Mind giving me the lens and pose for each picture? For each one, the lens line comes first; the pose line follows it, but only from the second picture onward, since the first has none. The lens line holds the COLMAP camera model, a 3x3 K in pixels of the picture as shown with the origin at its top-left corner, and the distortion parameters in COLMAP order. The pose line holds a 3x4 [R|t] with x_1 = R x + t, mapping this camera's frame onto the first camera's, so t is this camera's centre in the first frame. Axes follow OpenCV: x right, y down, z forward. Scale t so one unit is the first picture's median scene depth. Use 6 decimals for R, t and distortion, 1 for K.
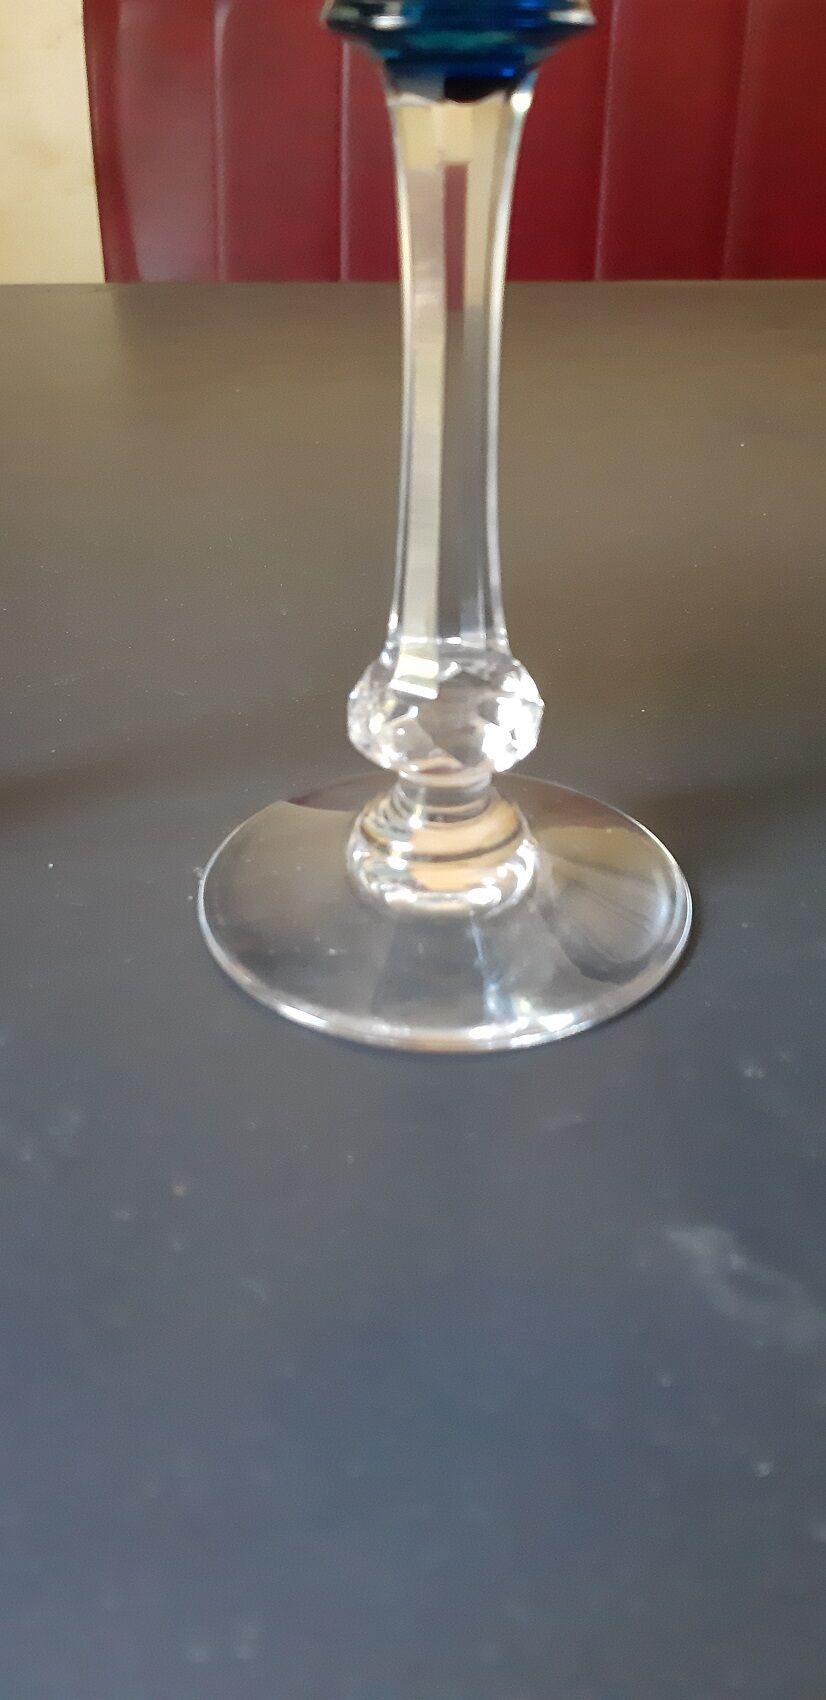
lens RADIAL K [[1235.3, 0, 413.0], [0, 1235.3, 850.0], [0, 0, 1]] dist [-0.005848, -0.001314]
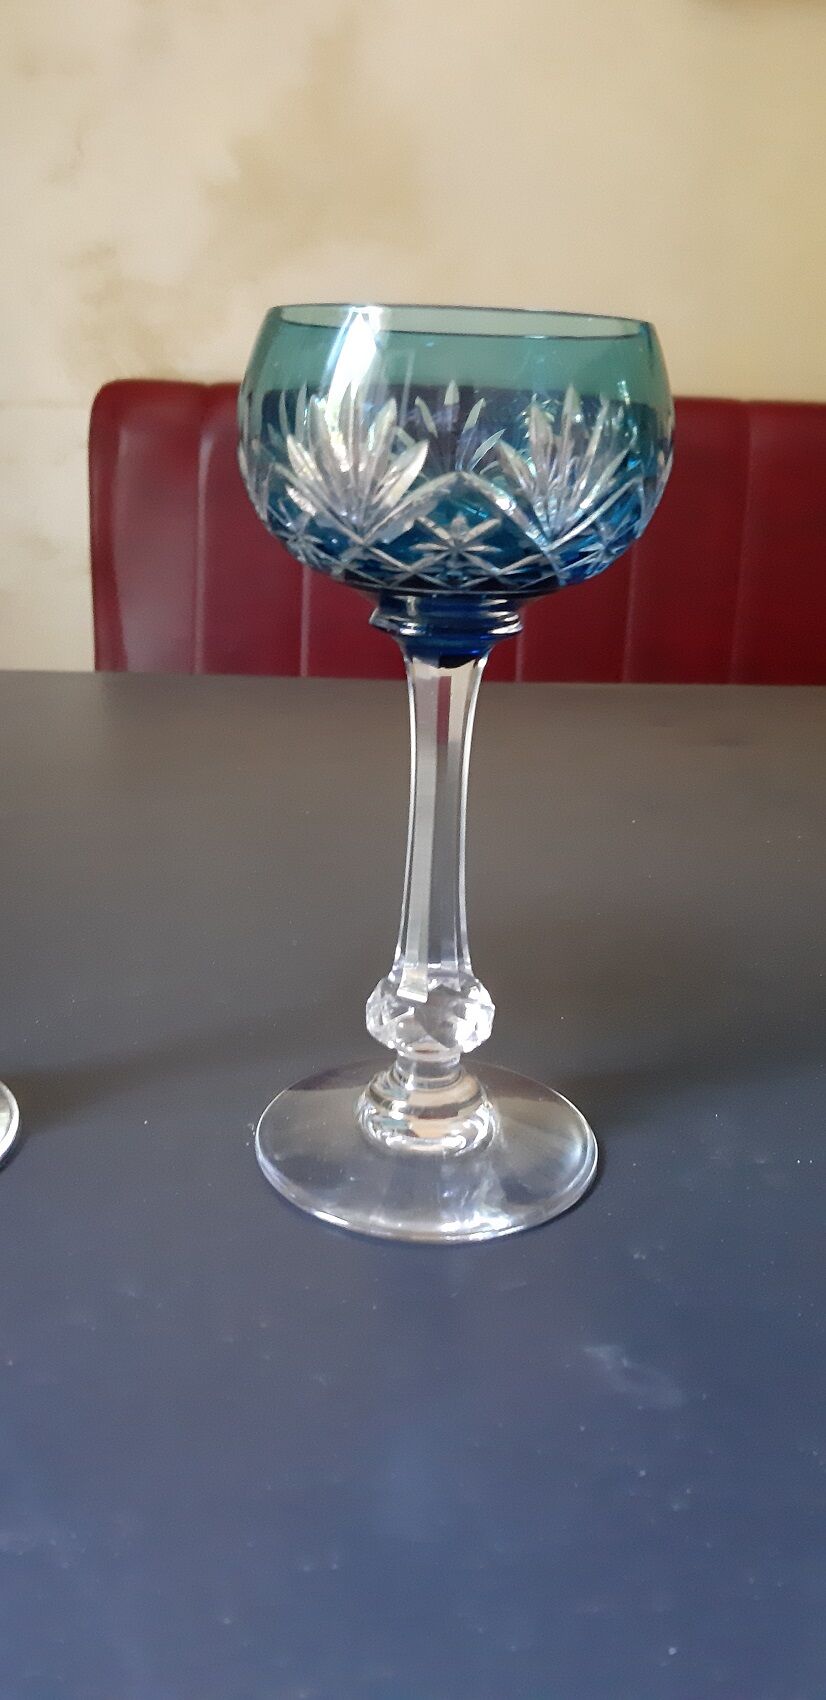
lens RADIAL K [[1235.3, 0, 413.0], [0, 1235.3, 850.0], [0, 0, 1]] dist [-0.005848, -0.001314]
pose [[0.998277, 0.021828, 0.054472, -0.080834], [-0.006846, 0.965231, -0.261308, 0.090342], [-0.058282, 0.260485, 0.963717, -0.499732]]
